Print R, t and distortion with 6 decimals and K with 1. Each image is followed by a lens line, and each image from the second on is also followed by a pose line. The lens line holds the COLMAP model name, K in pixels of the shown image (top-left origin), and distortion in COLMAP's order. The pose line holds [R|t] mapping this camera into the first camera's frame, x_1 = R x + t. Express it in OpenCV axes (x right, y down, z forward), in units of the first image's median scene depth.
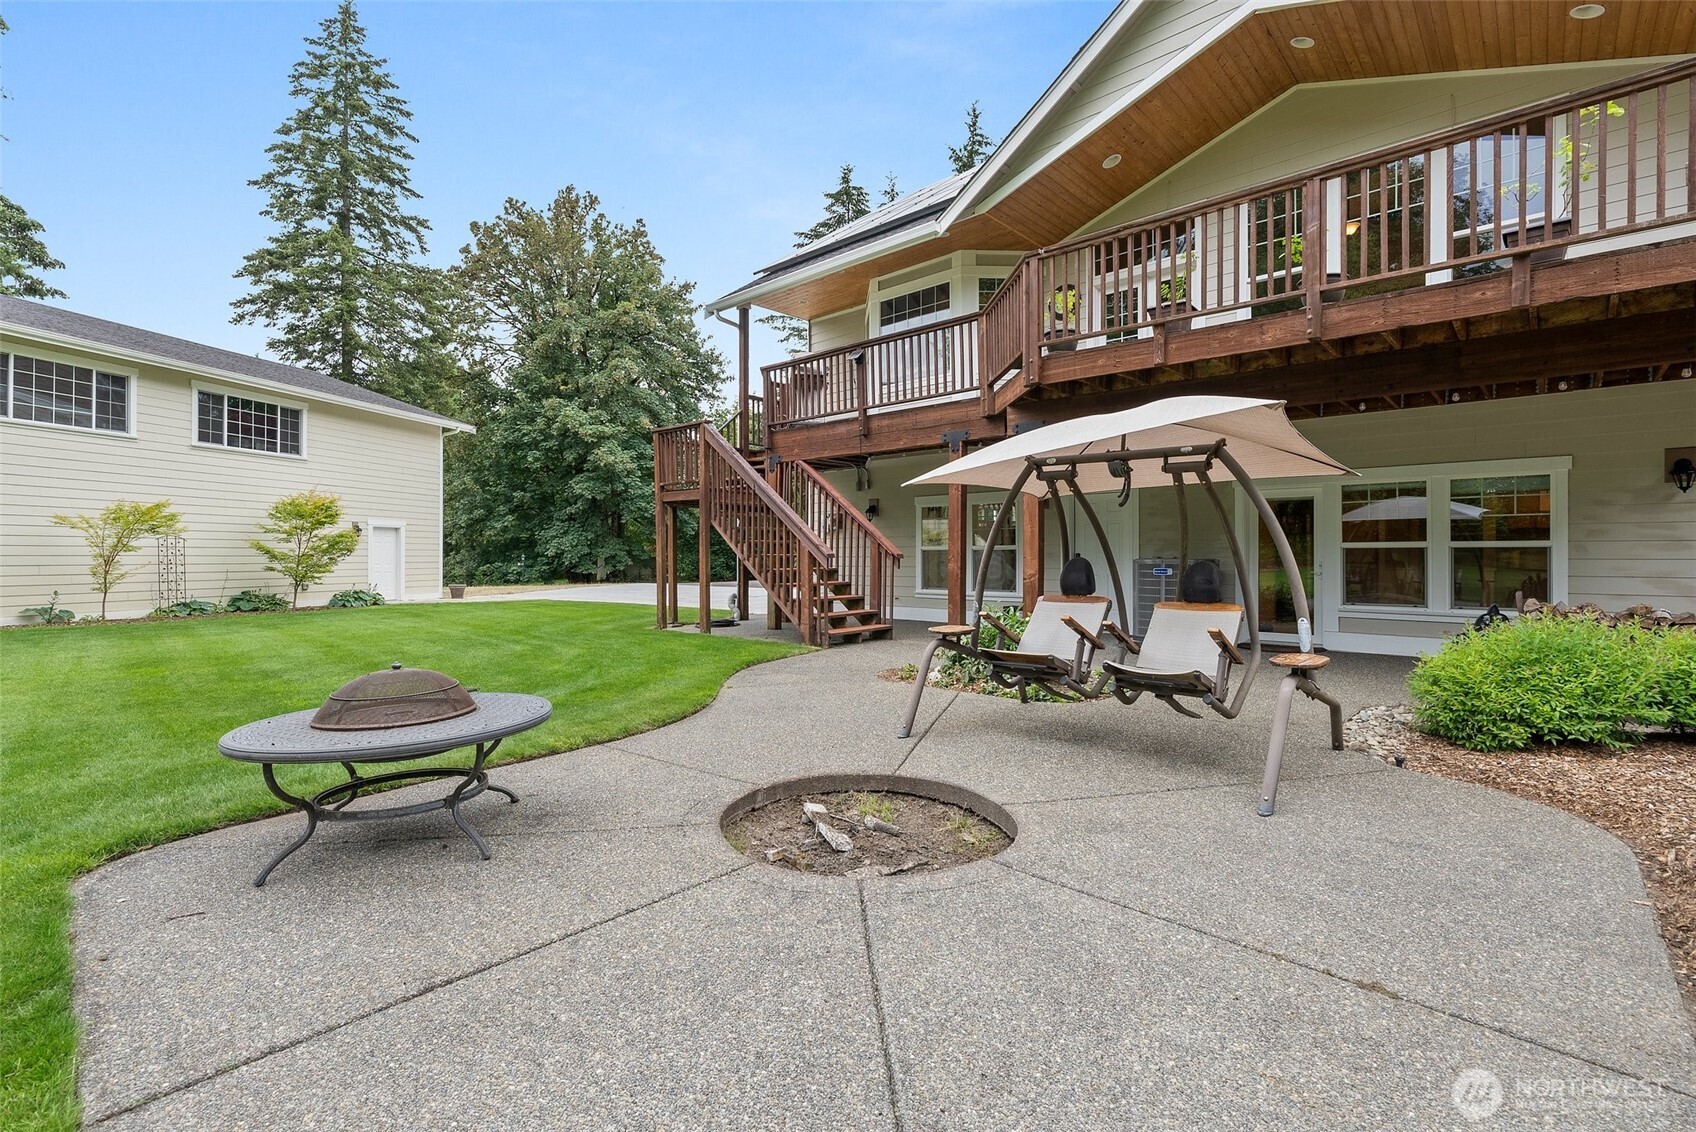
lens RADIAL K [[803.4, 0, 852.6], [0, 803.4, 562.4], [0, 0, 1]] dist [-0.003882, -0.000618]
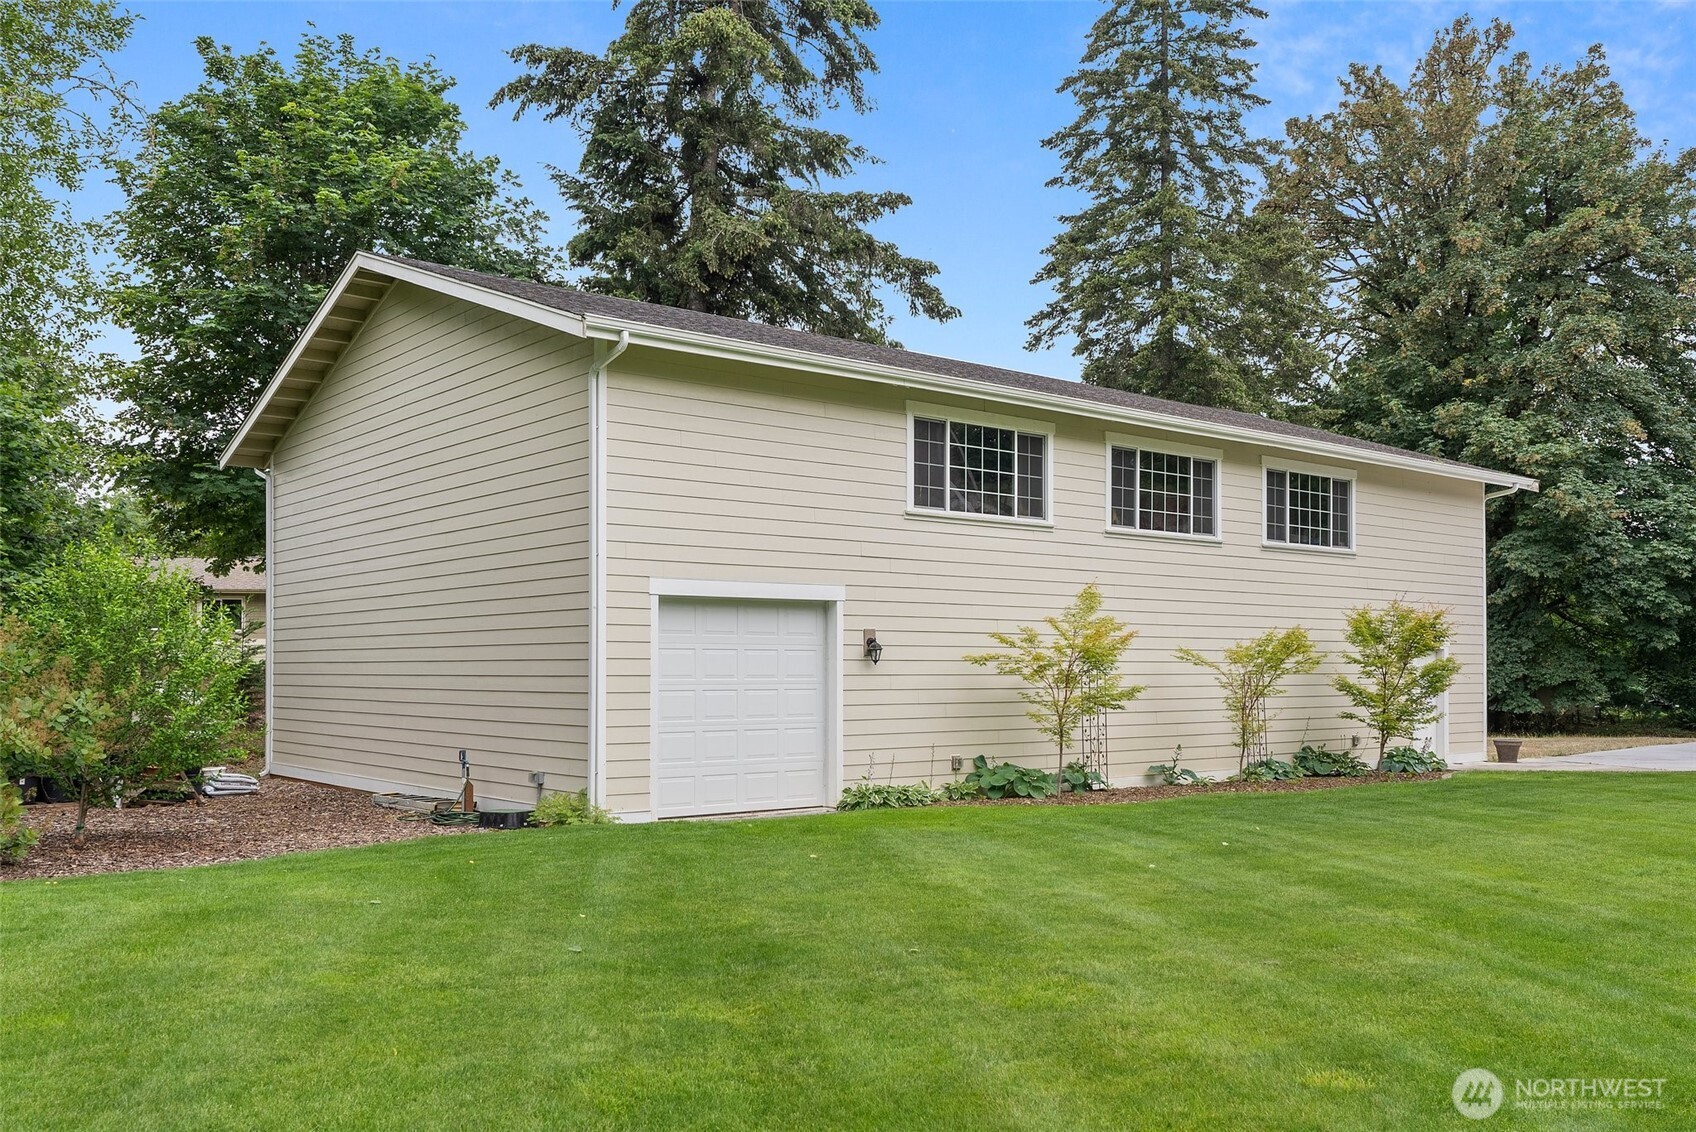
lens RADIAL K [[1476.7, 0, 833.0], [0, 1476.7, 665.5], [0, 0, 1]] dist [0.017677, -0.024956]
pose [[0.804336, -0.003726, -0.594163, -0.141440], [-0.003249, 0.999938, -0.010669, -0.008808], [0.594166, 0.010512, 0.804274, -0.130751]]
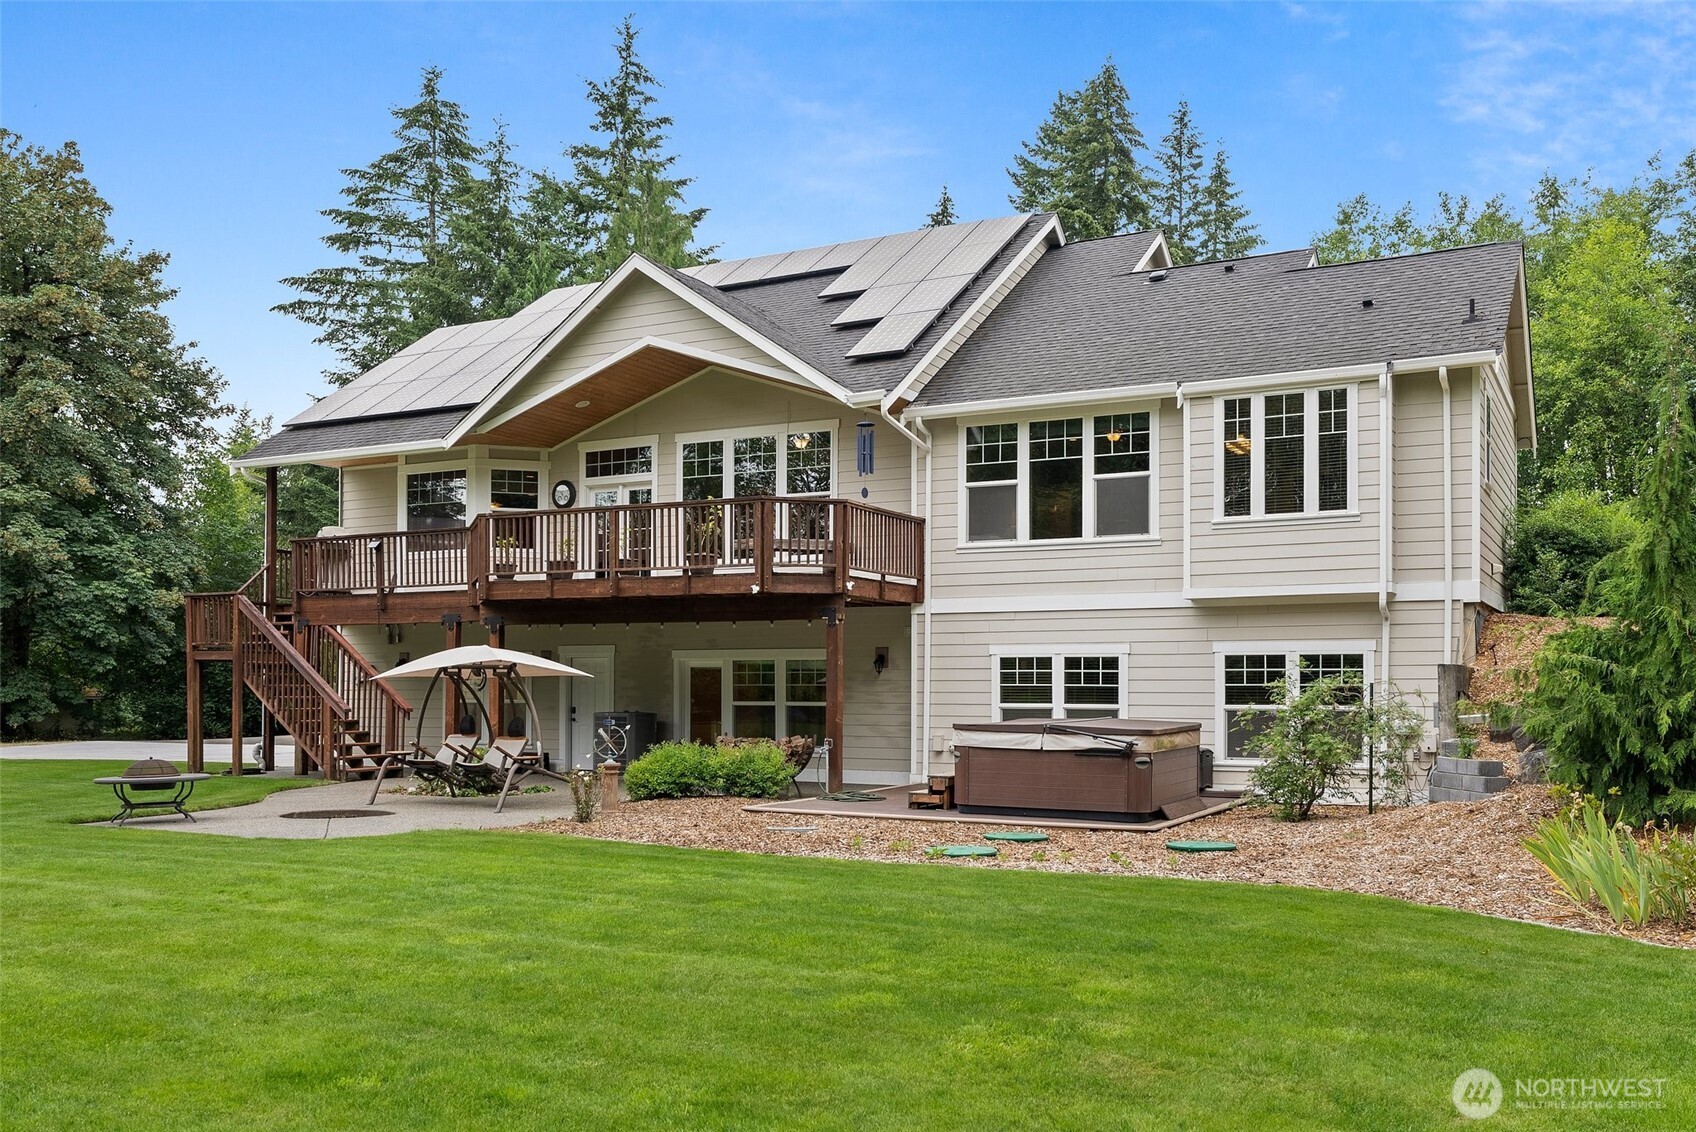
lens RADIAL K [[1476.7, 0, 854.5], [0, 1476.7, 680.3], [0, 0, 1]] dist [0.017677, -0.024956]
pose [[0.966365, 0.005773, 0.257110, 0.034822], [-0.001143, 0.999835, -0.018153, -0.003374], [-0.257172, 0.017248, 0.966212, -0.355786]]
